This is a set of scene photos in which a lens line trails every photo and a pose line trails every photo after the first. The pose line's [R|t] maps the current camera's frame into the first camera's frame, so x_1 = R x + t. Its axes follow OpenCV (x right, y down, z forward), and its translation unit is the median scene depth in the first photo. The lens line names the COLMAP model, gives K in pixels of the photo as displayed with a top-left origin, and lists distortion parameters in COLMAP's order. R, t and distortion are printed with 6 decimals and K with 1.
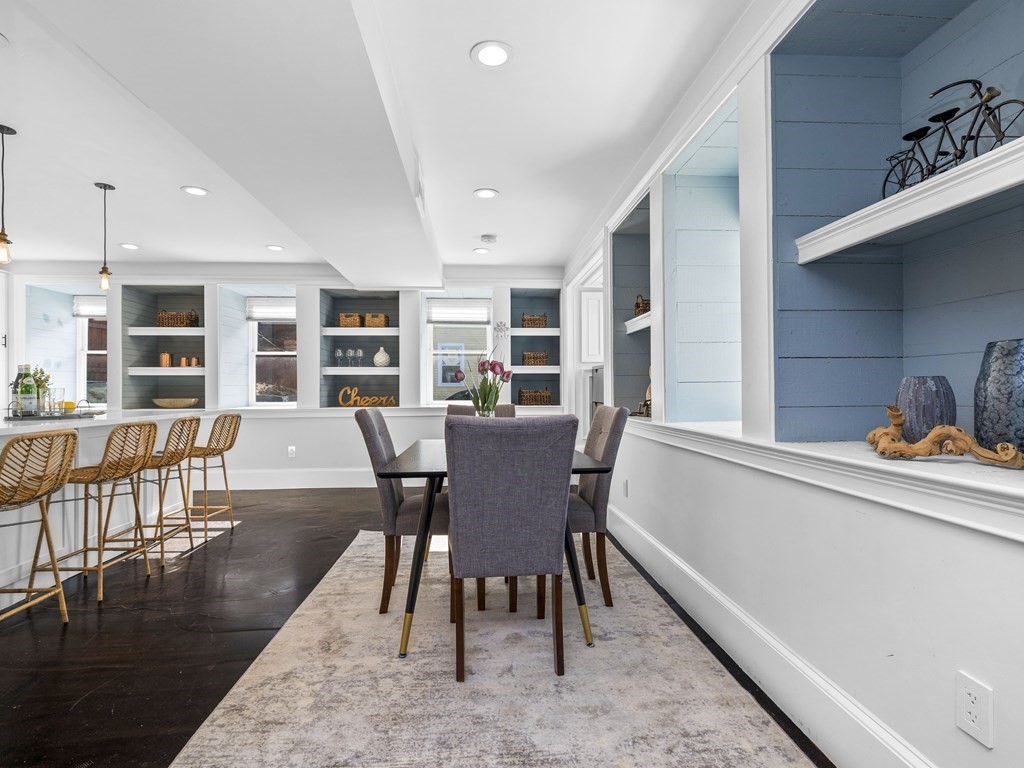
lens RADIAL K [[510.9, 0, 505.7], [0, 510.9, 391.1], [0, 0, 1]] dist [-0.002120, 0.001170]
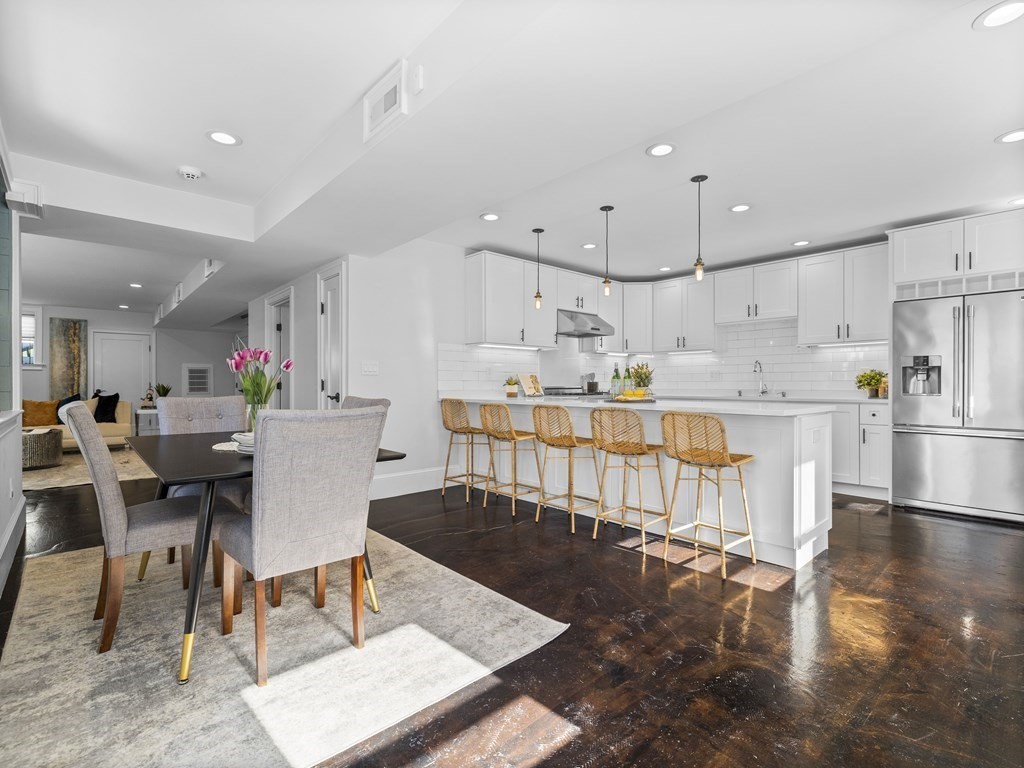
lens RADIAL K [[481.0, 0, 522.2], [0, 481.0, 384.5], [0, 0, 1]] dist [-0.005264, 0.002342]
pose [[-0.774785, 0.010563, -0.632137, 0.054181], [0.005679, 0.999936, 0.009748, -0.003641], [0.632200, 0.003963, -0.774795, 0.896978]]
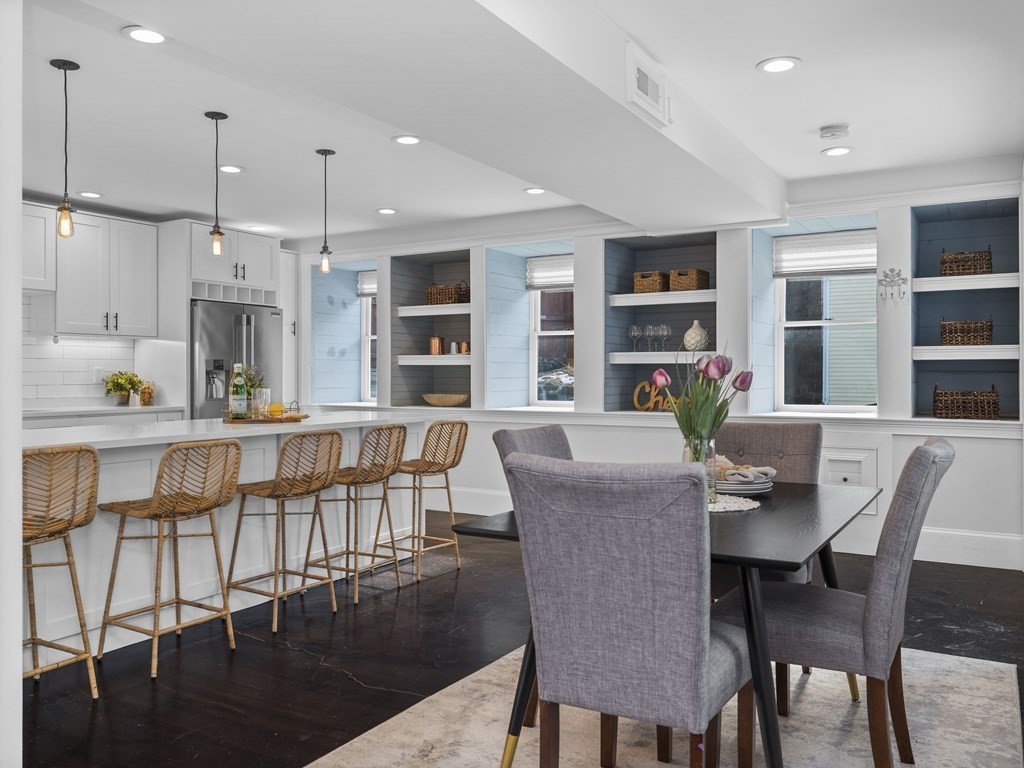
lens RADIAL K [[796.4, 0, 512.5], [0, 796.4, 377.7], [0, 0, 1]] dist [-0.008275, -0.003479]
pose [[0.827363, 0.006279, -0.561632, 0.138195], [-0.005741, 0.999980, 0.002723, -0.015650], [0.561638, 0.000971, 0.827383, 0.040485]]
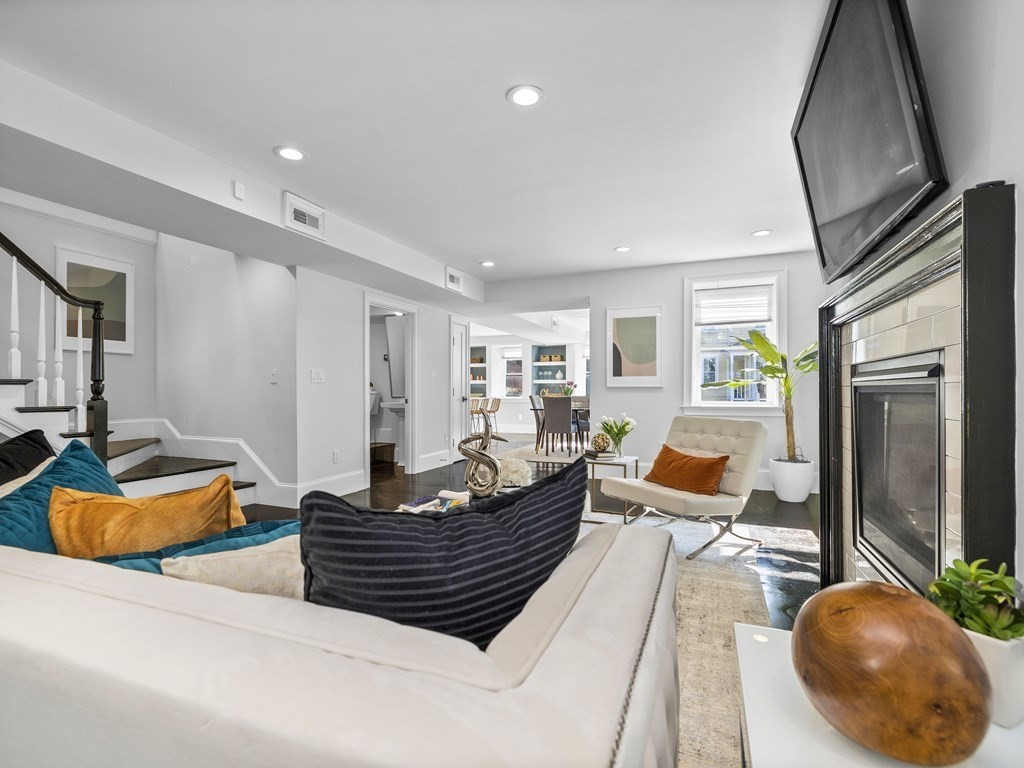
lens RADIAL K [[481.0, 0, 509.0], [0, 481.0, 387.5], [0, 0, 1]] dist [-0.005264, 0.002342]
pose [[0.897431, 0.002443, -0.441149, 0.471112], [-0.006222, 0.999955, -0.007119, 0.000656], [0.441112, 0.009133, 0.897406, -0.922094]]
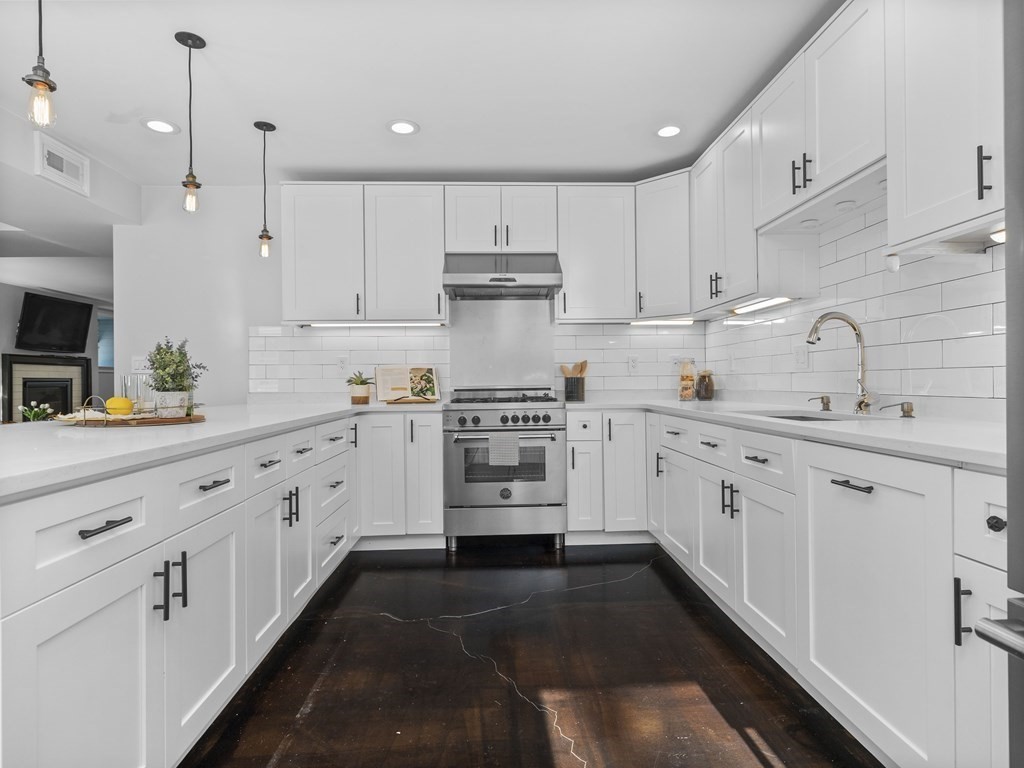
lens RADIAL K [[568.9, 0, 515.1], [0, 568.9, 386.0], [0, 0, 1]] dist [0.005543, 0.001088]
pose [[-0.999762, 0.017998, 0.012315, -0.674651], [0.018128, 0.999779, 0.010604, 0.003573], [-0.012122, 0.010825, -0.999868, 0.860110]]
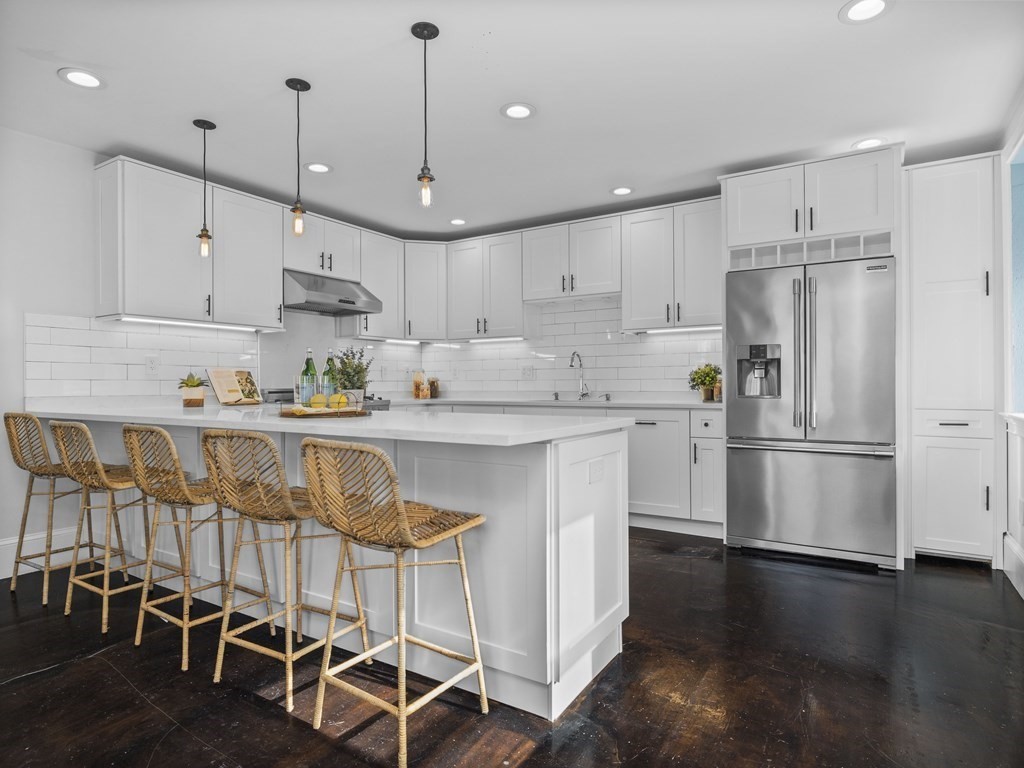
lens RADIAL K [[565.9, 0, 521.3], [0, 565.9, 382.0], [0, 0, 1]] dist [-0.012073, 0.003717]
pose [[-0.576883, 0.009676, -0.816769, -0.183617], [0.007607, 0.999950, 0.006473, -0.000972], [0.816791, -0.002479, -0.576928, 0.866632]]
